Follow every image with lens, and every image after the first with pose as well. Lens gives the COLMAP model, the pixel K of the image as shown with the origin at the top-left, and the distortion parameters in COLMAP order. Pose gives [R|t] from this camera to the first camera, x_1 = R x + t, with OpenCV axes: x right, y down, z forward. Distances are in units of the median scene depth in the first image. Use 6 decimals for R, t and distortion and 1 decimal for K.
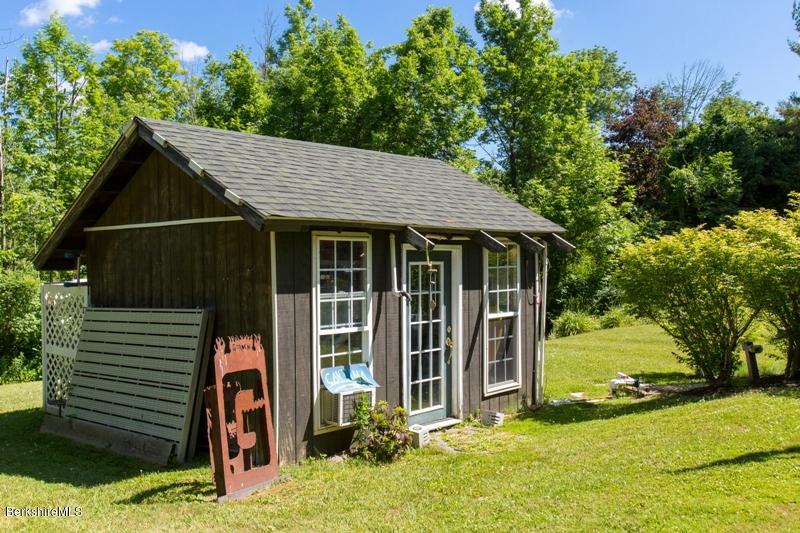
lens RADIAL K [[737.1, 0, 400.0], [0, 737.1, 266.5], [0, 0, 1]] dist [-0.000058, 0.003850]
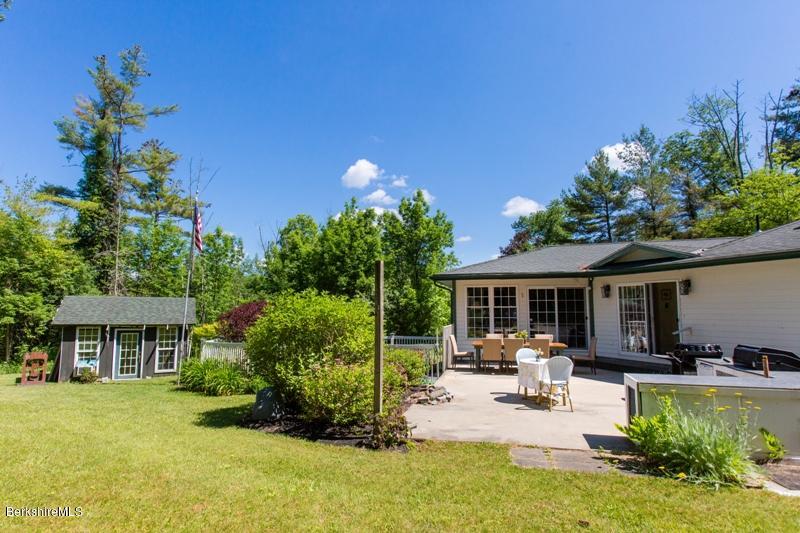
lens RADIAL K [[425.2, 0, 384.4], [0, 425.2, 270.8], [0, 0, 1]] dist [0.003155, 0.000805]
pose [[0.936472, -0.026352, -0.349751, 1.801049], [-0.012389, 0.994066, -0.108069, -0.092821], [0.350524, 0.105536, 0.930589, -0.498423]]
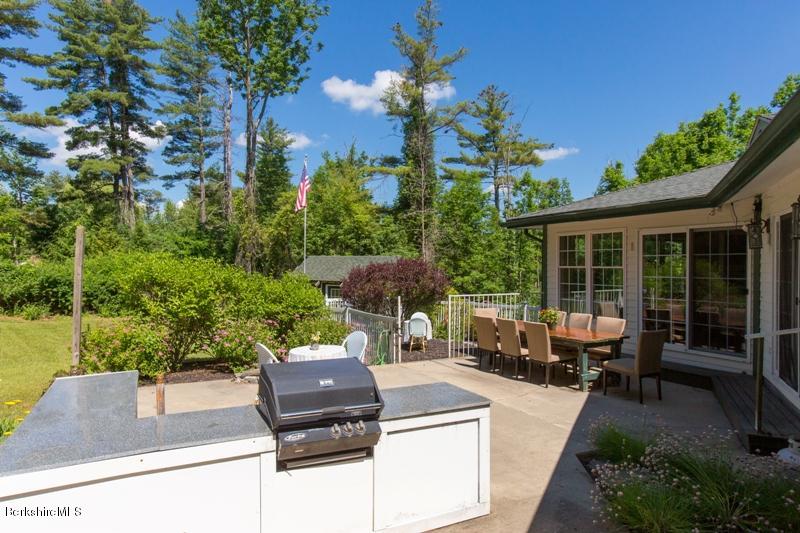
lens RADIAL K [[494.5, 0, 396.4], [0, 494.5, 267.7], [0, 0, 1]] dist [0.004288, 0.000983]
pose [[0.356082, 0.011548, -0.934383, 2.472307], [-0.021183, 0.999766, 0.004283, -0.128981], [0.934215, 0.018268, 0.356243, 0.322656]]
